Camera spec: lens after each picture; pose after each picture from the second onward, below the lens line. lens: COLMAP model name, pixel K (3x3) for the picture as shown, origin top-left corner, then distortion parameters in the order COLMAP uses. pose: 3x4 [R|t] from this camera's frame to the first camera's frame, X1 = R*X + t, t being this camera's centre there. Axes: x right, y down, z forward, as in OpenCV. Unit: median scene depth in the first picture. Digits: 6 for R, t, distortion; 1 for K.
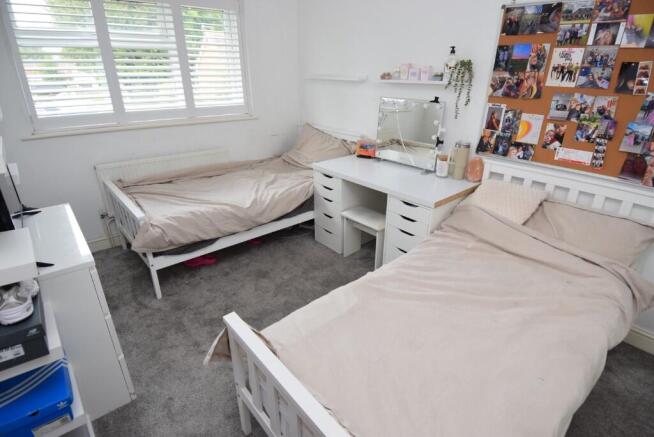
lens RADIAL K [[341.2, 0, 327.0], [0, 341.2, 218.5], [0, 0, 1]] dist [0.001213, -0.028940]
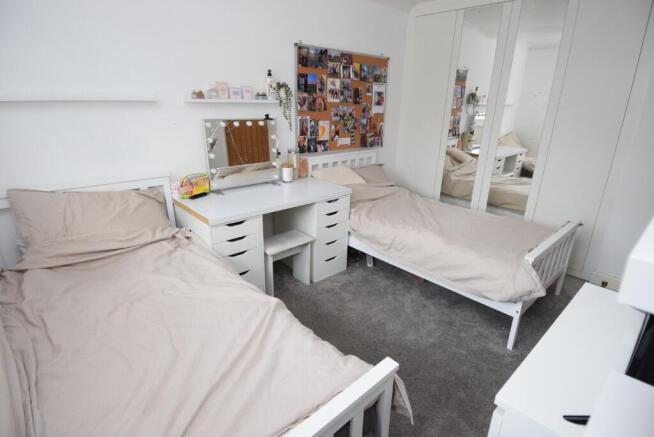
lens RADIAL K [[341.2, 0, 327.0], [0, 341.2, 218.5], [0, 0, 1]] dist [0.001213, -0.028940]
pose [[-0.030482, -0.327910, 0.944217, -0.978664], [0.380674, 0.869655, 0.314305, -0.402730], [-0.924207, 0.369020, 0.098317, 1.002265]]
